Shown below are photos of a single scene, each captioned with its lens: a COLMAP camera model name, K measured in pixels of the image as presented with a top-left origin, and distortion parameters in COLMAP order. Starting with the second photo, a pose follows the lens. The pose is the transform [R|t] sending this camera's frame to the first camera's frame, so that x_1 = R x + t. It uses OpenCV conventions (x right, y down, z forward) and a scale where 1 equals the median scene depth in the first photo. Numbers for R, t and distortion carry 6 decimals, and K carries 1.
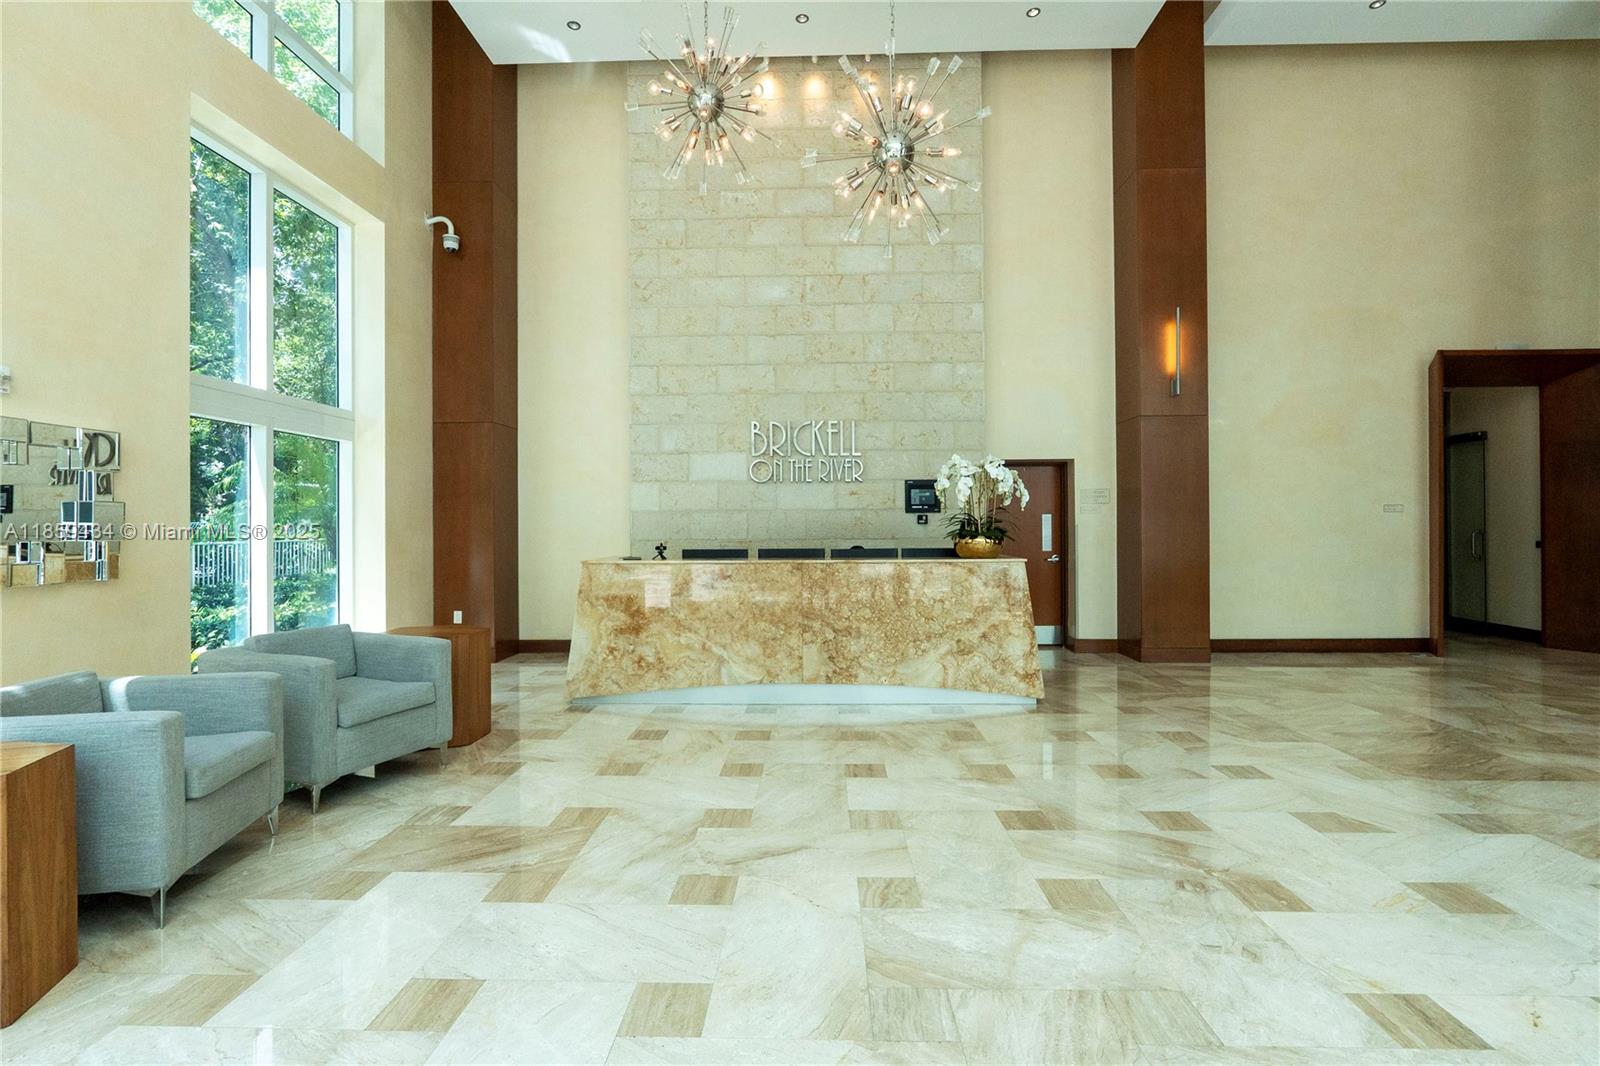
lens RADIAL K [[713.7, 0, 806.5], [0, 713.7, 530.5], [0, 0, 1]] dist [-0.012891, 0.002148]
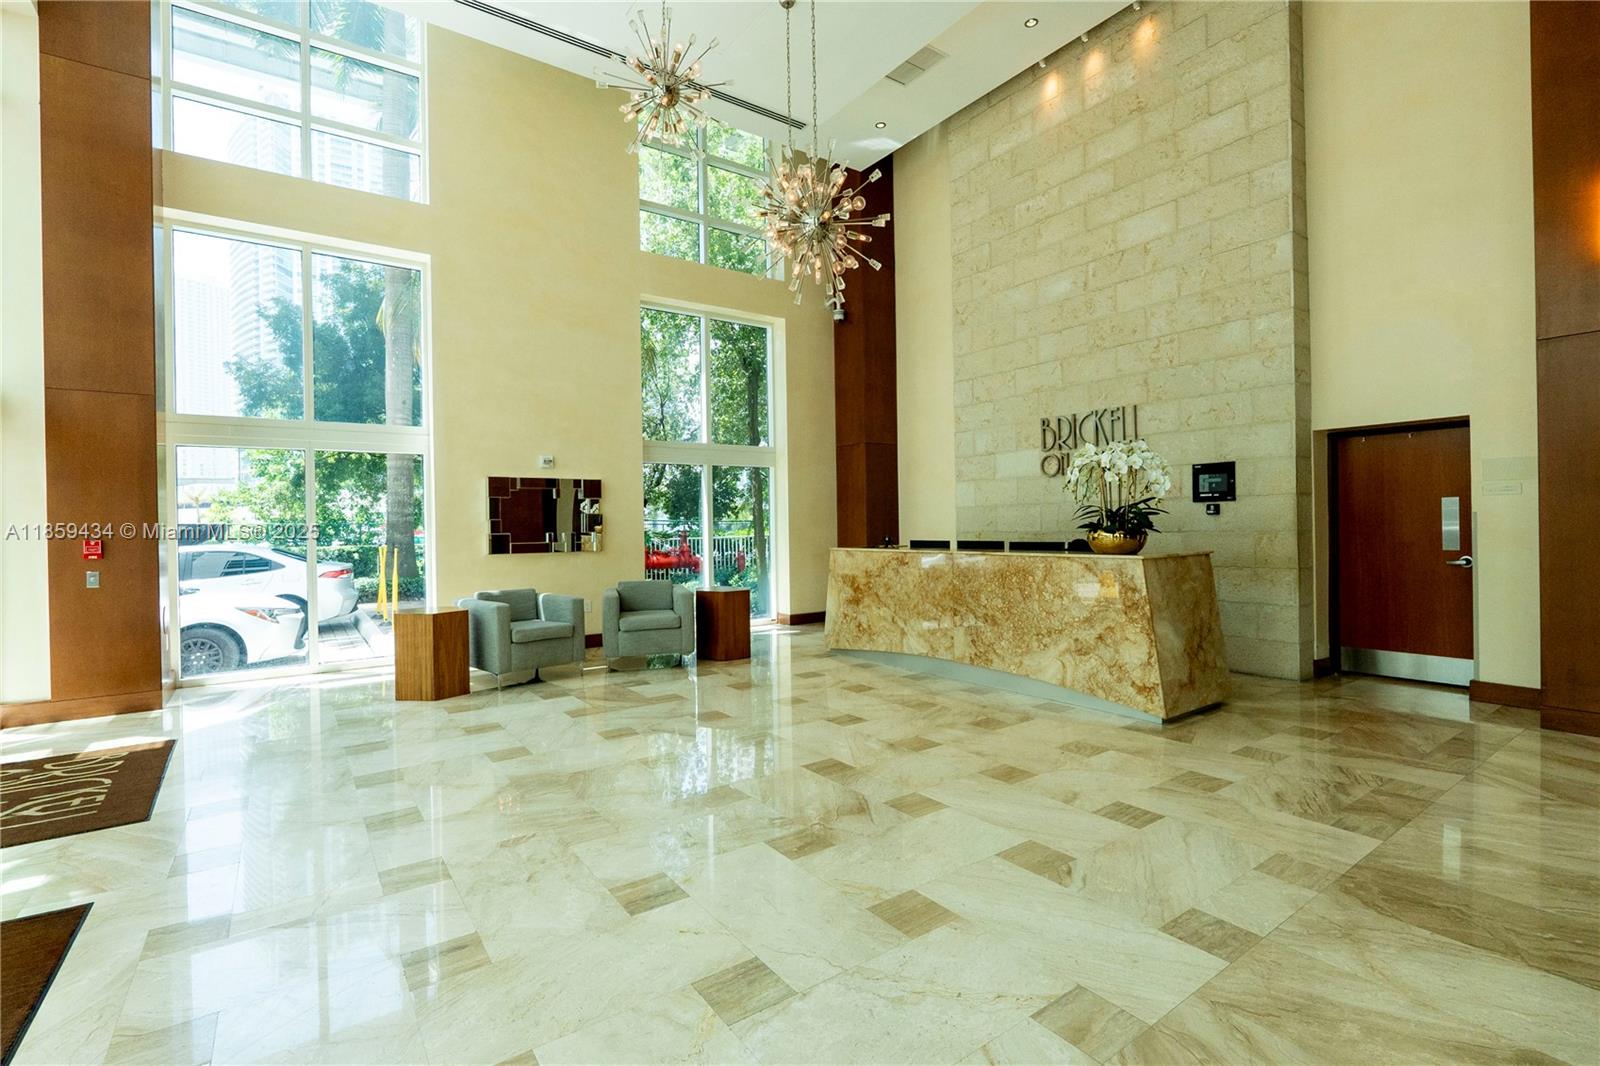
lens RADIAL K [[713.7, 0, 828.5], [0, 713.7, 529.9], [0, 0, 1]] dist [-0.012891, 0.002148]
pose [[0.632162, 0.001238, -0.774835, 0.728092], [0.007228, 0.999946, 0.007496, -0.001175], [0.774802, -0.010339, 0.632119, 0.143459]]
